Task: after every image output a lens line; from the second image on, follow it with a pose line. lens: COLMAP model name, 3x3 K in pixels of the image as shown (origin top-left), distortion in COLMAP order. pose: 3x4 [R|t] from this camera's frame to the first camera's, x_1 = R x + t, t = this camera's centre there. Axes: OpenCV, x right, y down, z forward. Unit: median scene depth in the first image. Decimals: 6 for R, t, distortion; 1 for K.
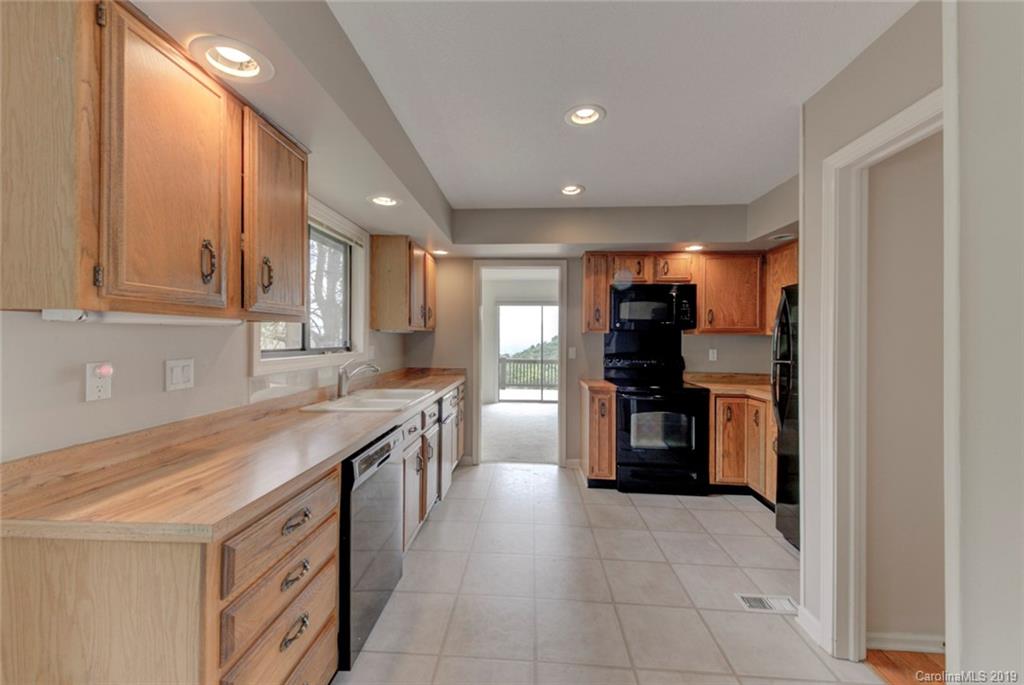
lens RADIAL K [[367.3, 0, 512.0], [0, 367.3, 342.5], [0, 0, 1]] dist [0.000396, -0.000054]
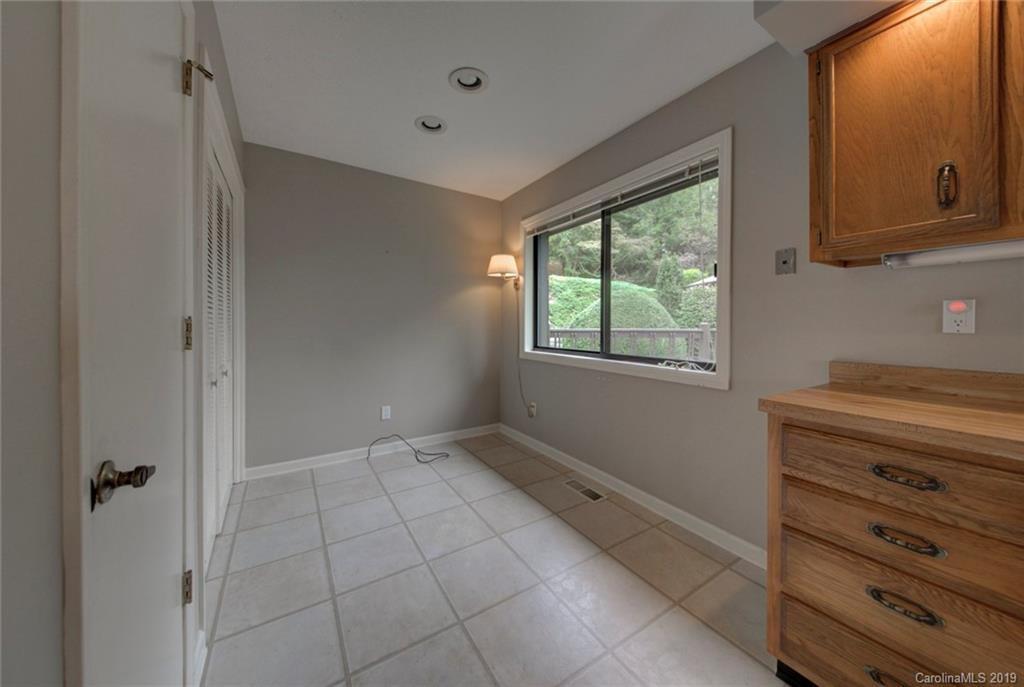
lens RADIAL K [[349.2, 0, 510.6], [0, 349.2, 326.0], [0, 0, 1]] dist [0.001102, -0.006400]
pose [[-0.814660, -0.000913, -0.579938, 0.302641], [0.001157, 0.999994, -0.003200, 0.073311], [0.579937, -0.003278, -0.814655, 0.570028]]
